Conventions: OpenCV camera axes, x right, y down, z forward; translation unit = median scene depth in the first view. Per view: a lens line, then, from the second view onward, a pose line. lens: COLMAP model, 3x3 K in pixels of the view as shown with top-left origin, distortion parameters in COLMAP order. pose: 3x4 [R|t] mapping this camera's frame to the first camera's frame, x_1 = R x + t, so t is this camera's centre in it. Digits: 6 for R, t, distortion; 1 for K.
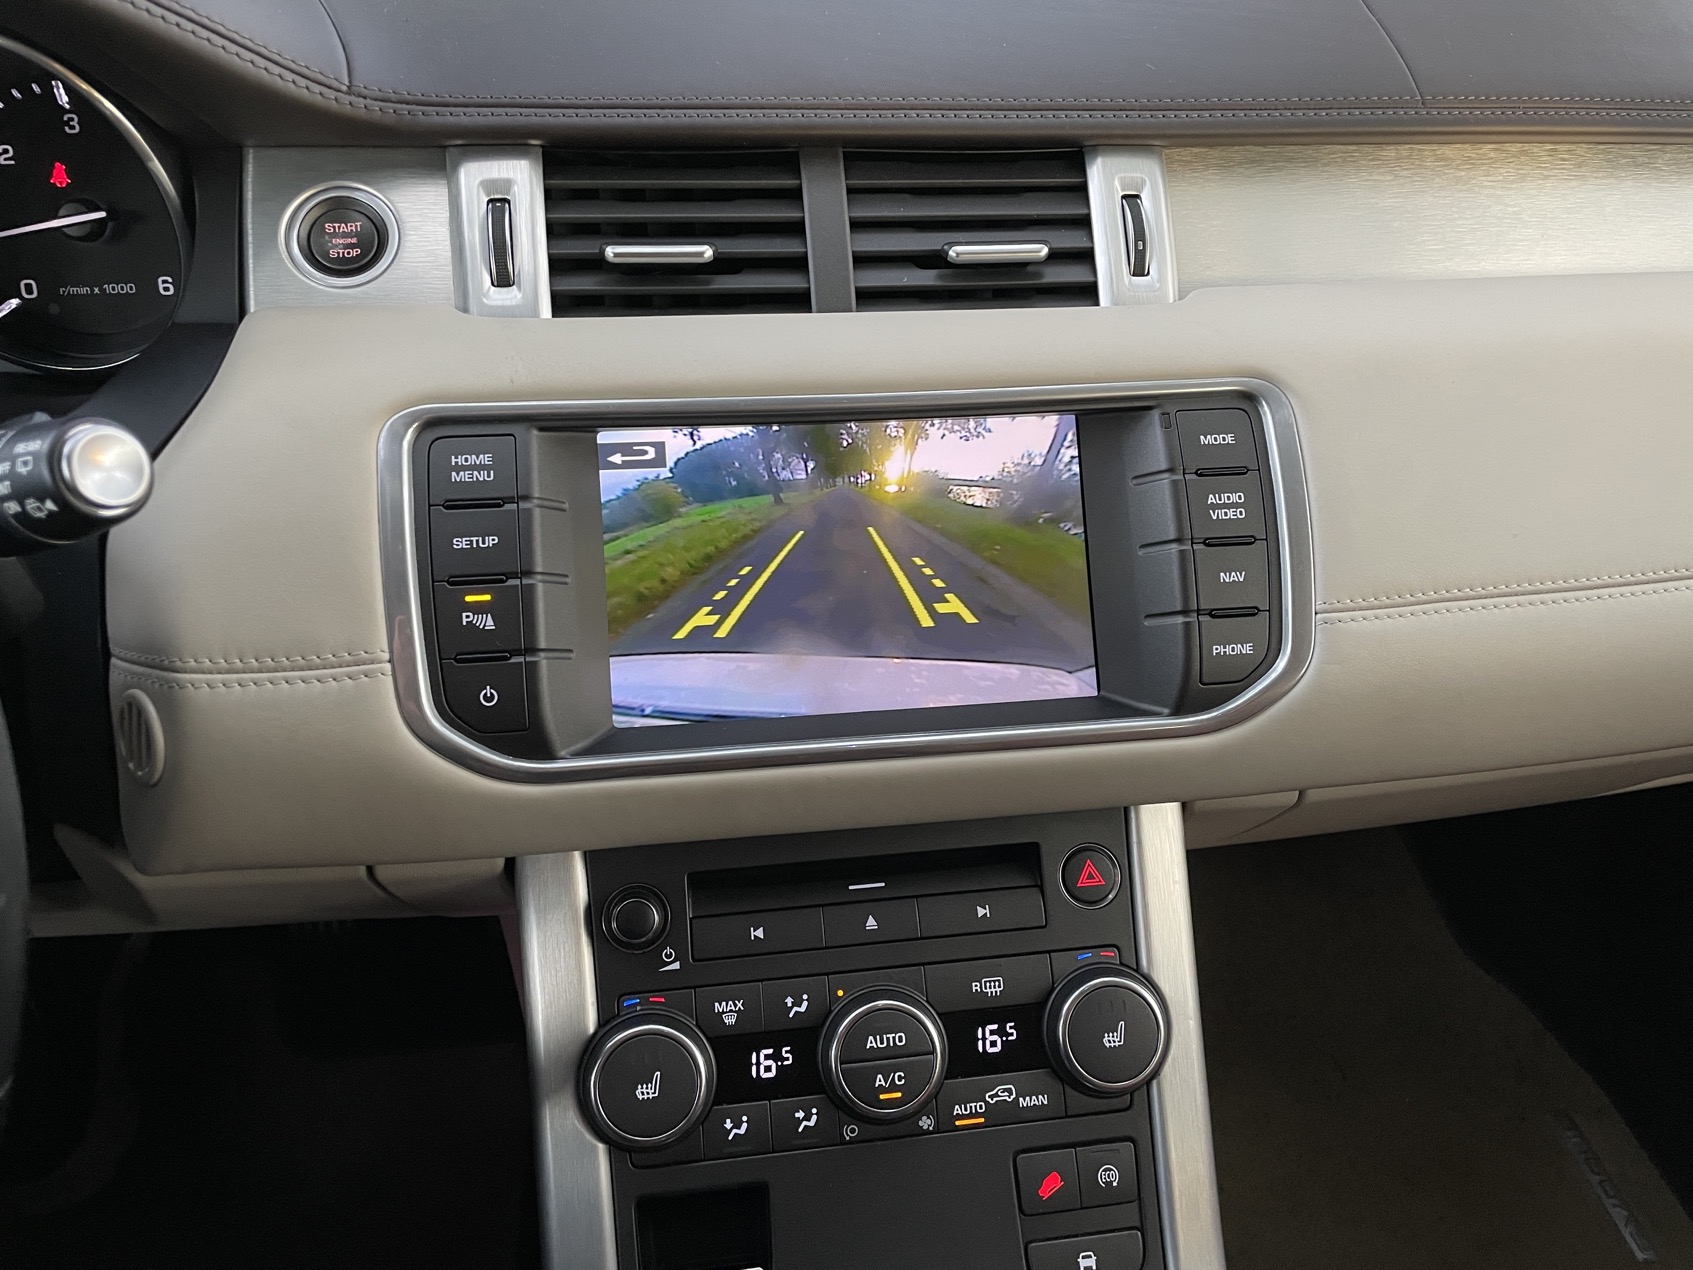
lens RADIAL K [[1319.6, 0, 856.7], [0, 1319.6, 636.8], [0, 0, 1]] dist [0.109632, -0.184447]
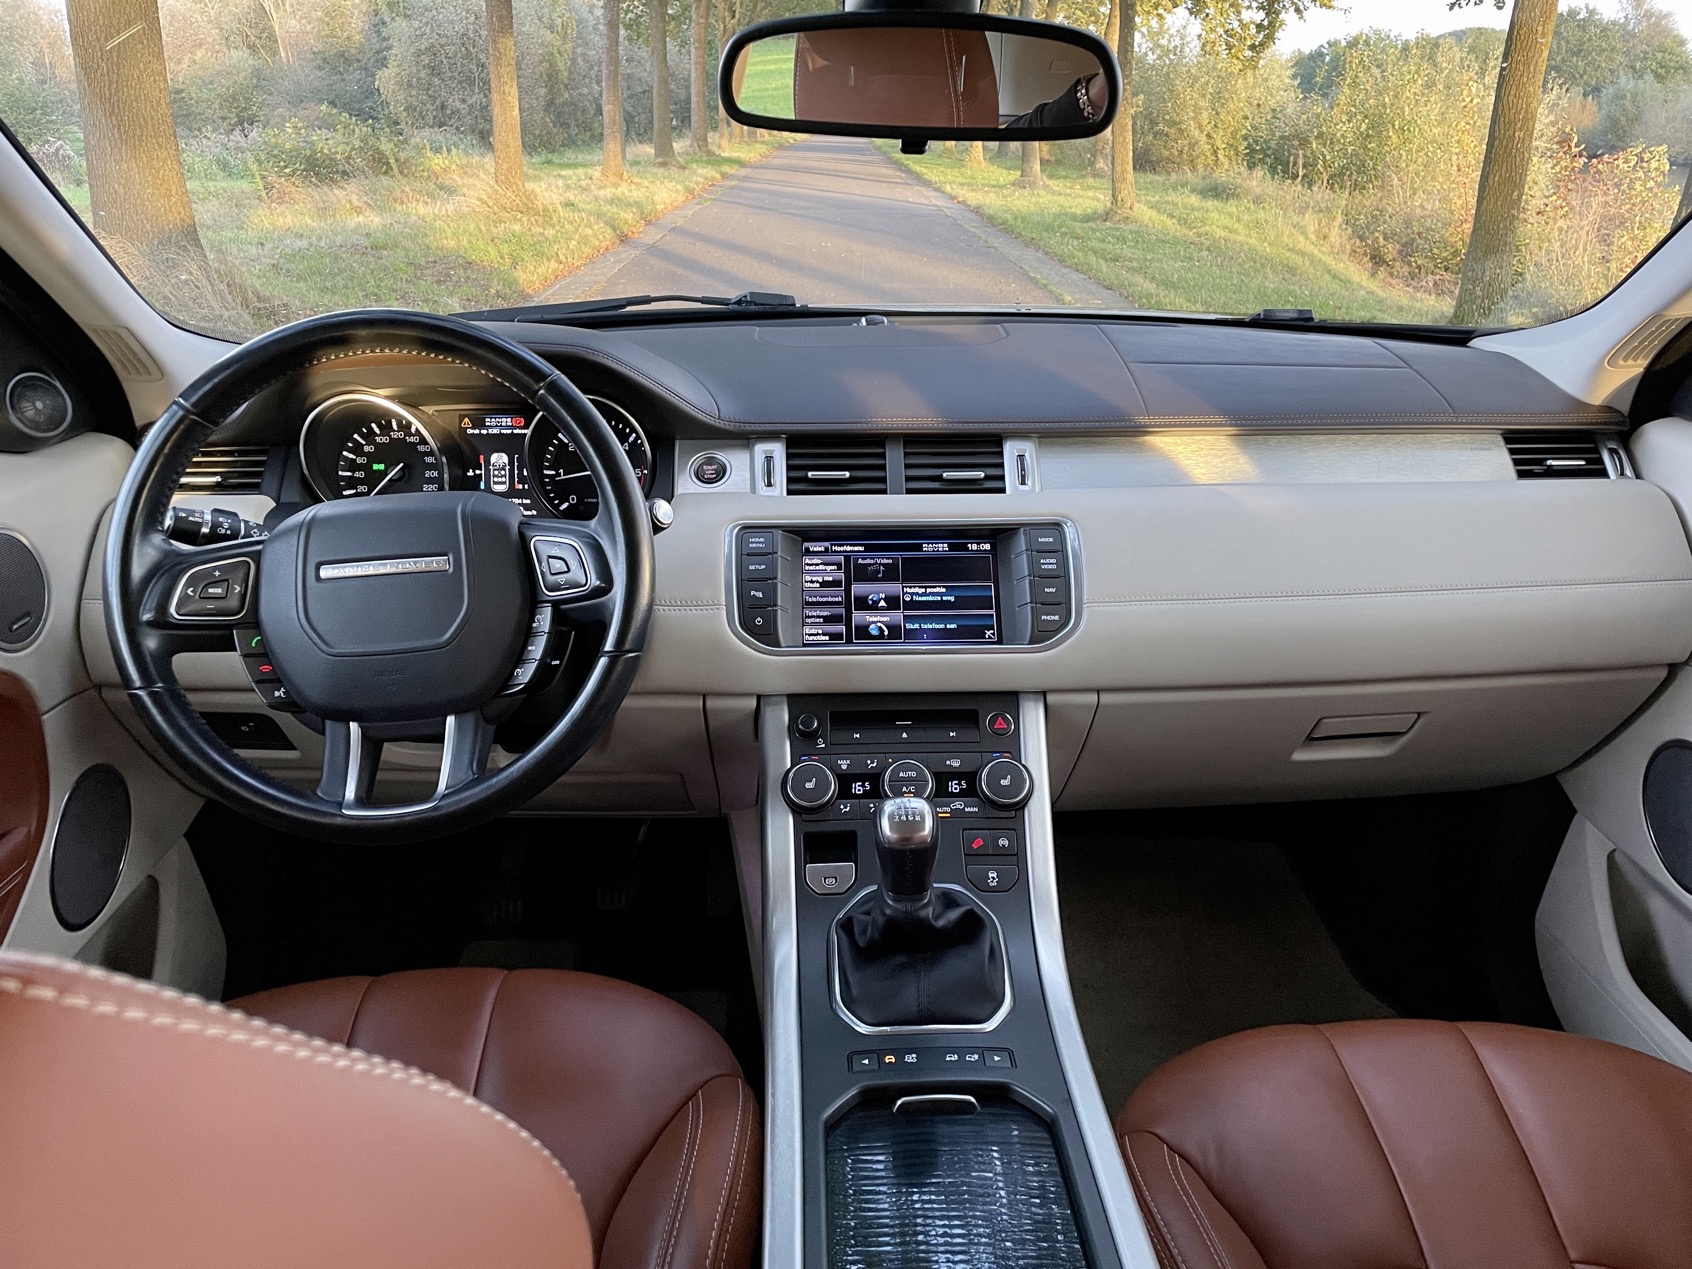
lens RADIAL K [[1265.3, 0, 846.0], [0, 1265.3, 634.5], [0, 0, 1]] dist [0.114859, -0.138776]
pose [[0.991853, 0.003912, -0.127326, 0.198565], [-0.037564, 0.964065, -0.262997, 0.652238], [0.121722, 0.265637, 0.956358, -1.256828]]
